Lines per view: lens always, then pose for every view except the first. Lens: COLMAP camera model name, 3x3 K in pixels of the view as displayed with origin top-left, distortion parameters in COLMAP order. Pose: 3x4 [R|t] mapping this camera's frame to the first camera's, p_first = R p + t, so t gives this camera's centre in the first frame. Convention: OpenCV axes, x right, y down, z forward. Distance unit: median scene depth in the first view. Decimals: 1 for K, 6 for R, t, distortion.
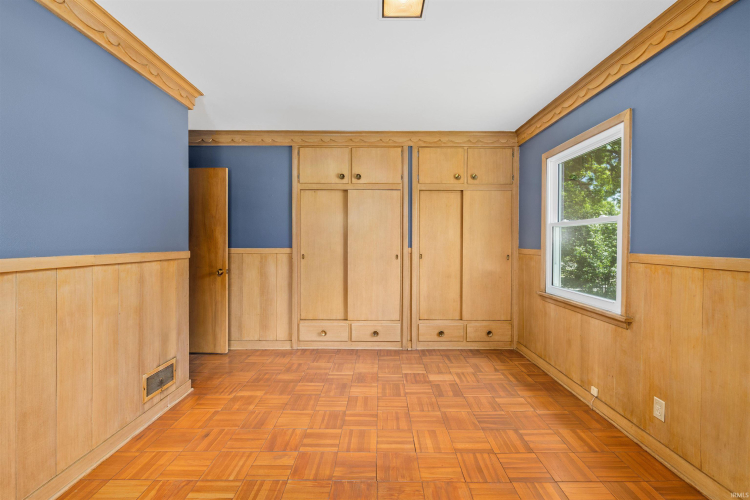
lens RADIAL K [[318.0, 0, 373.3], [0, 318.0, 245.6], [0, 0, 1]] dist [0.002056, 0.000273]
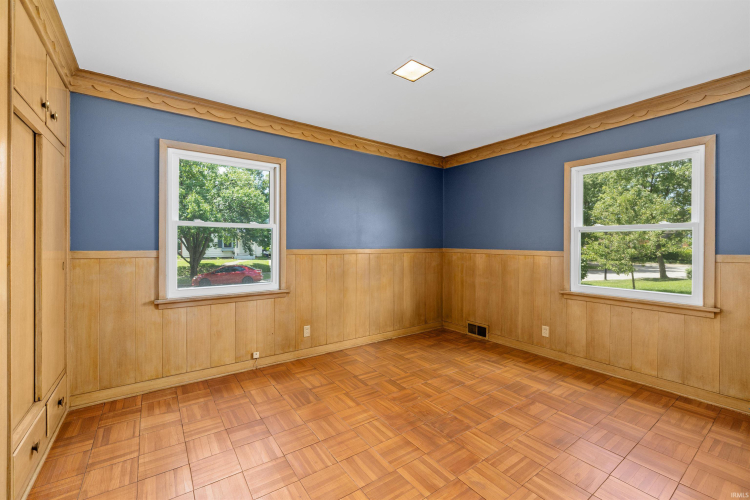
lens RADIAL K [[318.0, 0, 373.1], [0, 318.0, 245.7], [0, 0, 1]] dist [0.002056, 0.000273]
pose [[-0.587878, -0.012209, 0.808858, -0.772480], [0.001602, 0.999867, 0.016257, -0.021258], [-0.808948, 0.010852, -0.587780, 1.624312]]
